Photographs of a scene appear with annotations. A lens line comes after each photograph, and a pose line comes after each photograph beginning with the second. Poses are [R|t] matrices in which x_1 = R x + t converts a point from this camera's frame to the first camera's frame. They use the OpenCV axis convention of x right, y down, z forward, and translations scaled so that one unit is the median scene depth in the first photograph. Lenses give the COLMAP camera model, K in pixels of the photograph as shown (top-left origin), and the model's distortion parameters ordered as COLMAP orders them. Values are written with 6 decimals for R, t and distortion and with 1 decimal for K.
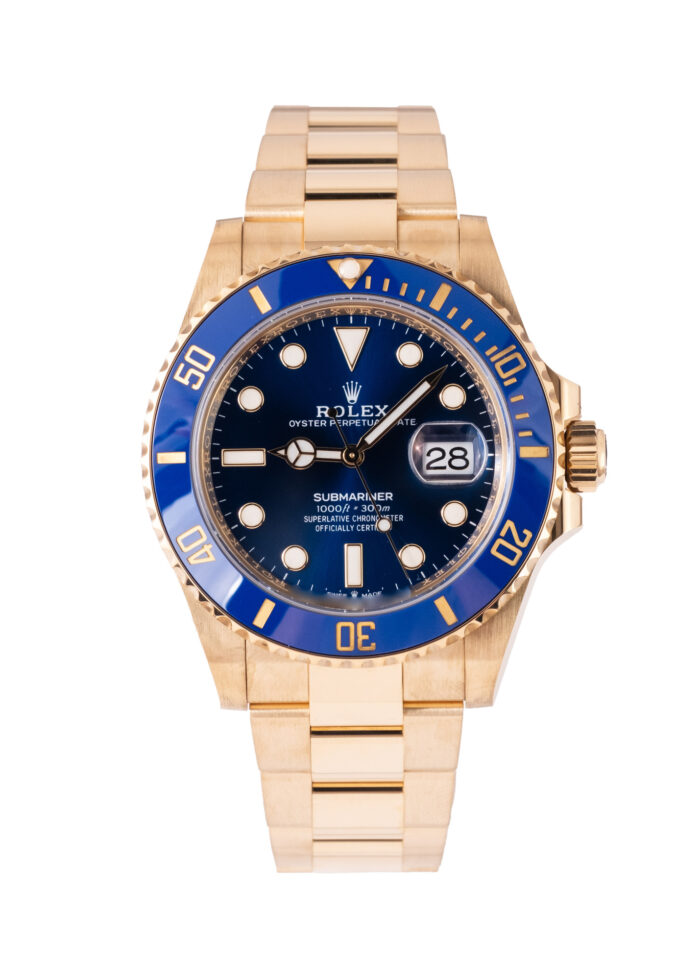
lens RADIAL K [[2775.1, 0, 355.9], [0, 2775.1, 483.6], [0, 0, 1]] dist [0.617784, 0.000000]
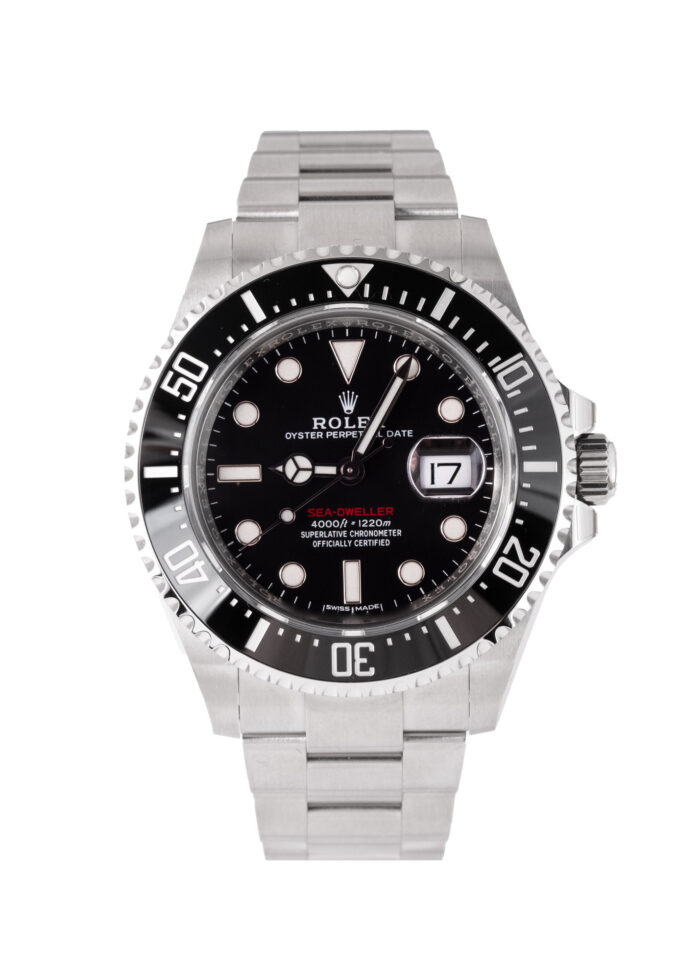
lens RADIAL K [[2723.3, 0, 360.7], [0, 2723.3, 515.3], [0, 0, 1]] dist [0.849235, 0.000000]
pose [[0.999996, -0.000618, 0.002908, -0.000346], [0.000599, 0.999977, 0.006720, -0.000497], [-0.002912, -0.006718, 0.999973, 0.050139]]
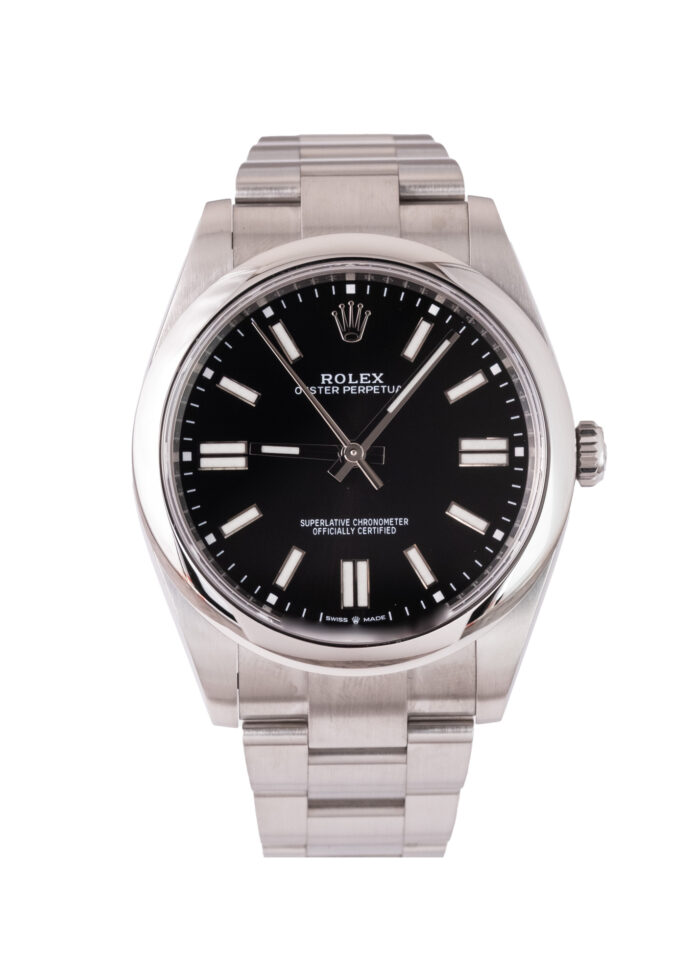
lens RADIAL K [[2632.0, 0, 351.5], [0, 2632.0, 486.6], [0, 0, 1]] dist [-0.052793, 0.000000]
pose [[0.999999, -0.000695, -0.001568, -0.000393], [0.000698, 0.999998, 0.001758, -0.000671], [0.001567, -0.001759, 0.999997, 0.120869]]
